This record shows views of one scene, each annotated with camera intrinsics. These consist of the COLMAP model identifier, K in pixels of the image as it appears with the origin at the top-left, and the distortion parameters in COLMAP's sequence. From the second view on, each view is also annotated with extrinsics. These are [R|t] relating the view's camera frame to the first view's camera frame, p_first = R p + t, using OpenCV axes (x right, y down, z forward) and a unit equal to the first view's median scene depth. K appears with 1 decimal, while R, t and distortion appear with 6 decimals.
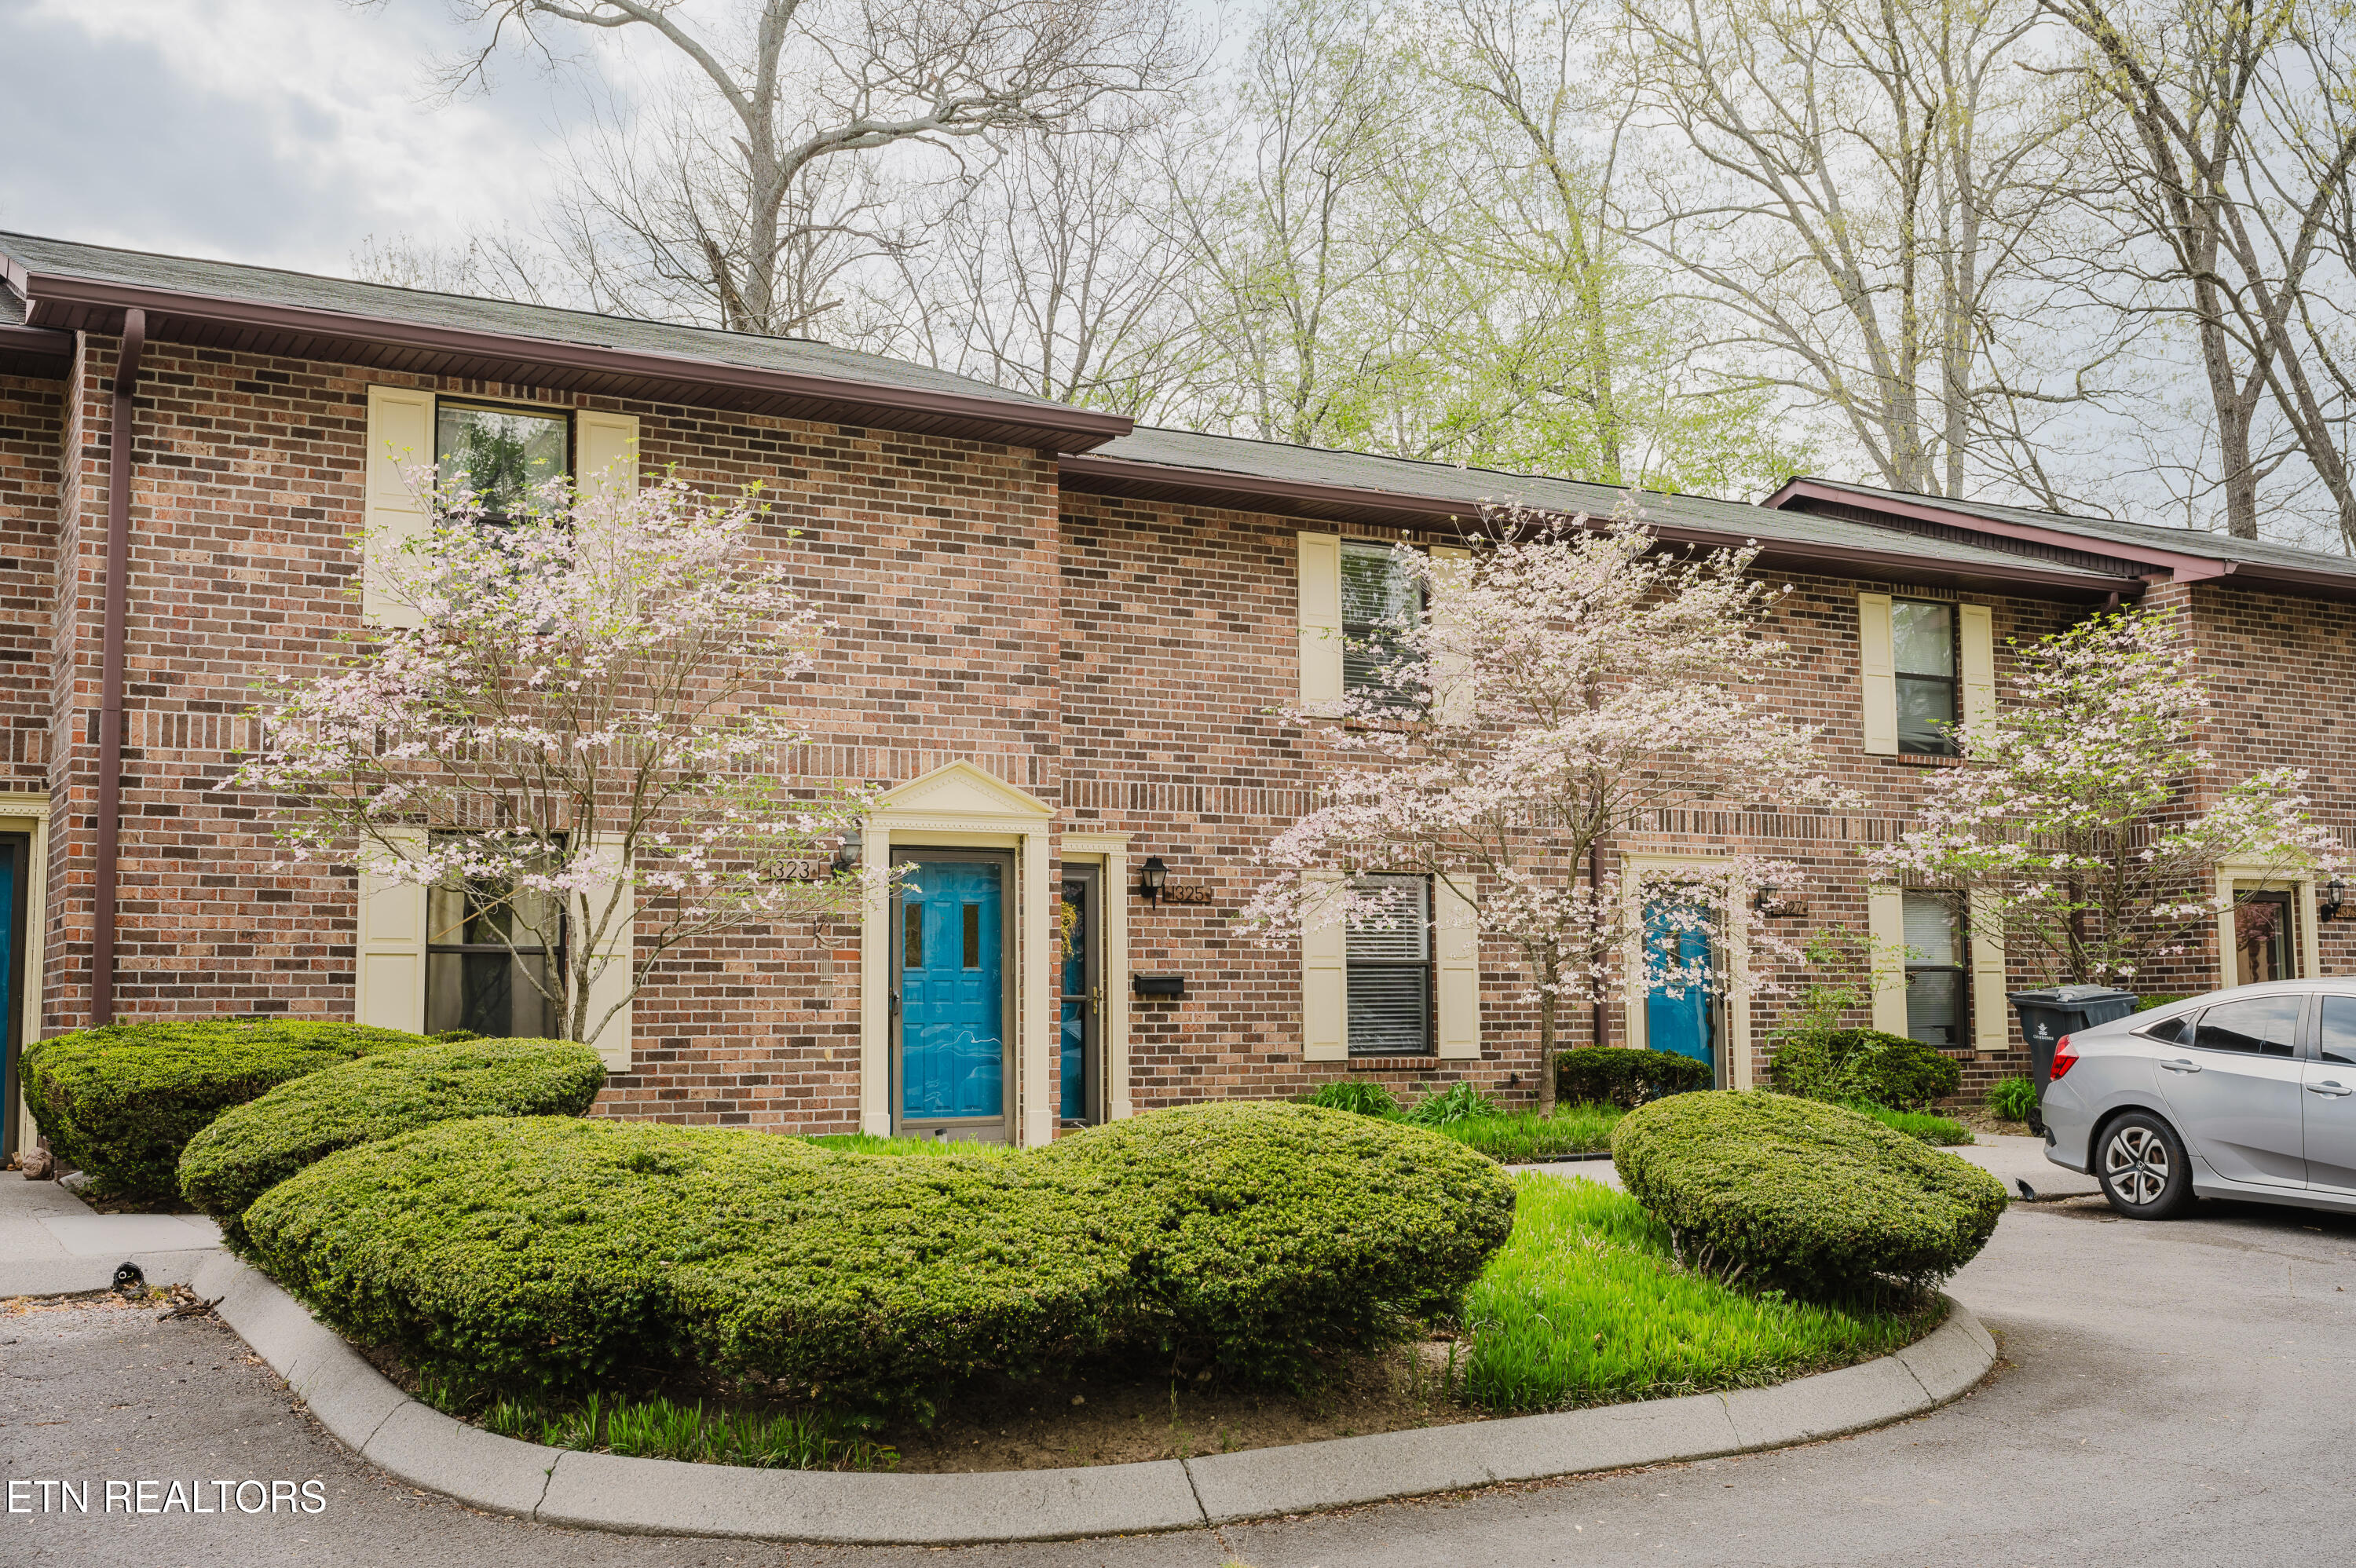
lens RADIAL K [[2511.8, 0, 1178.5], [0, 2511.8, 784.5], [0, 0, 1]] dist [0.002590, 0.000000]
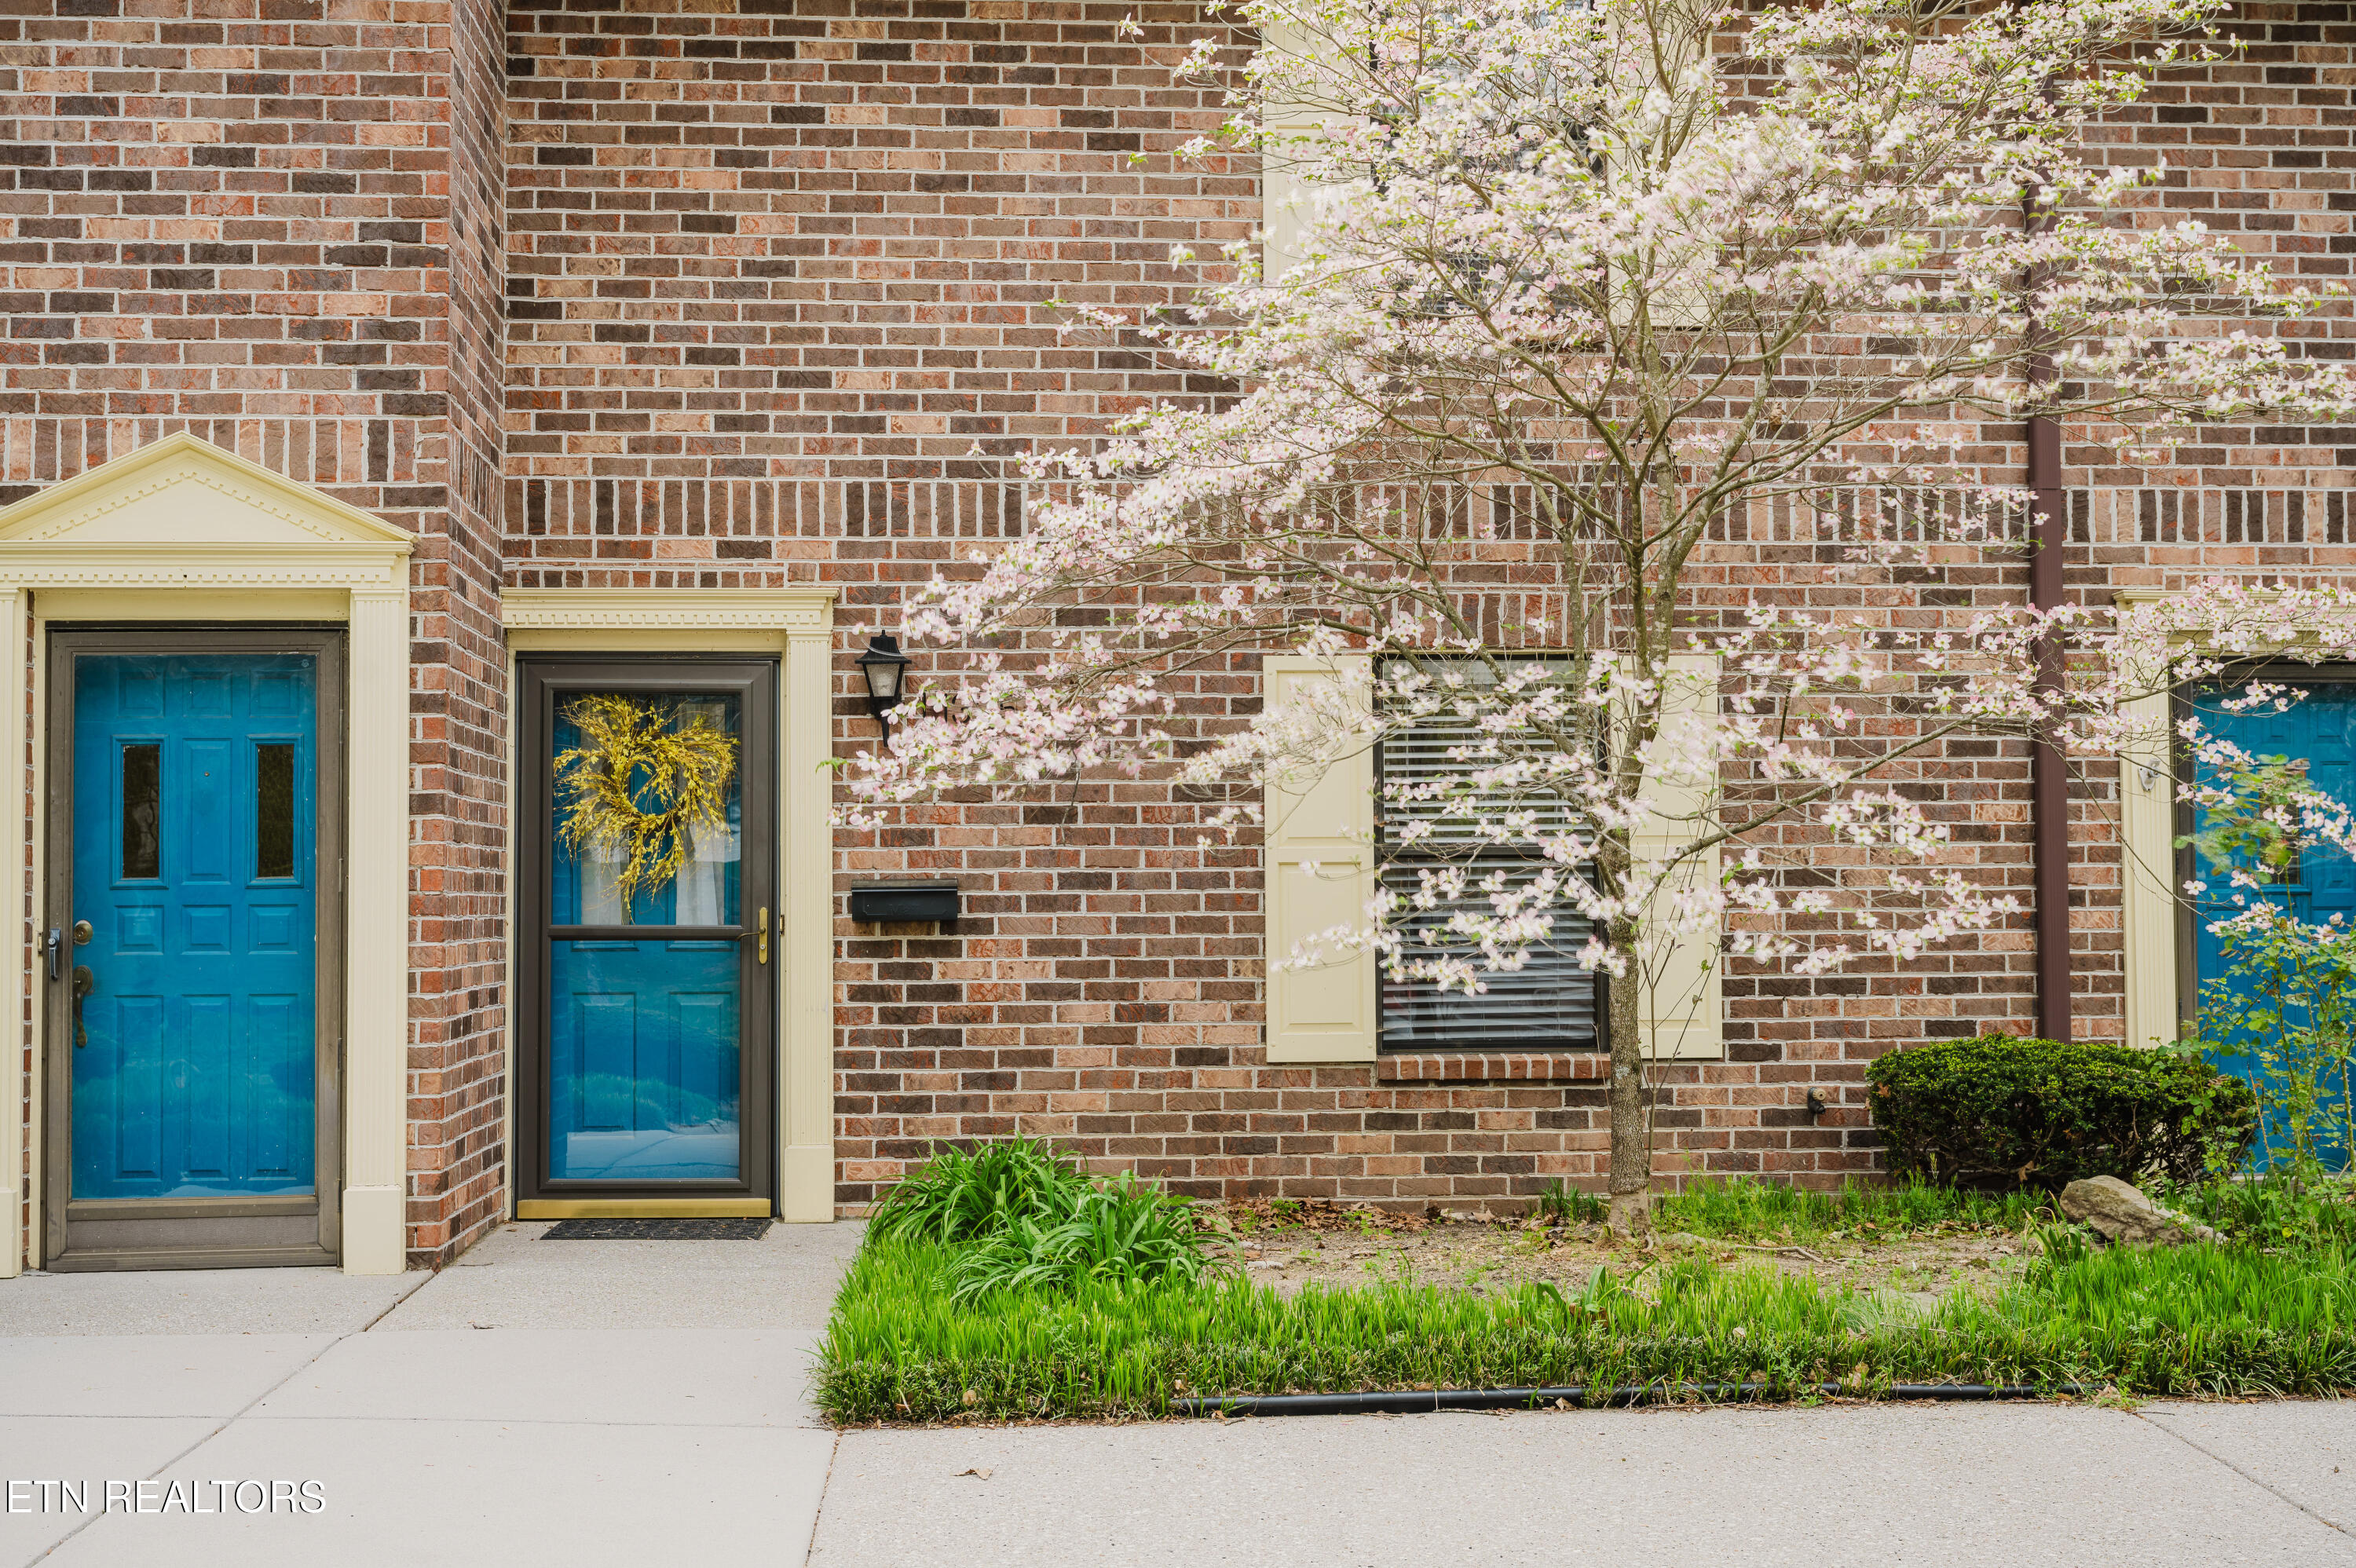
lens RADIAL K [[2887.4, 0, 1177.5], [0, 2887.4, 782.0], [0, 0, 1]] dist [-0.003215, 0.000000]
pose [[0.903394, -0.012415, -0.428632, 0.273003], [0.039658, 0.997716, 0.054685, 0.028901], [0.426974, -0.066401, 0.901823, 0.527003]]
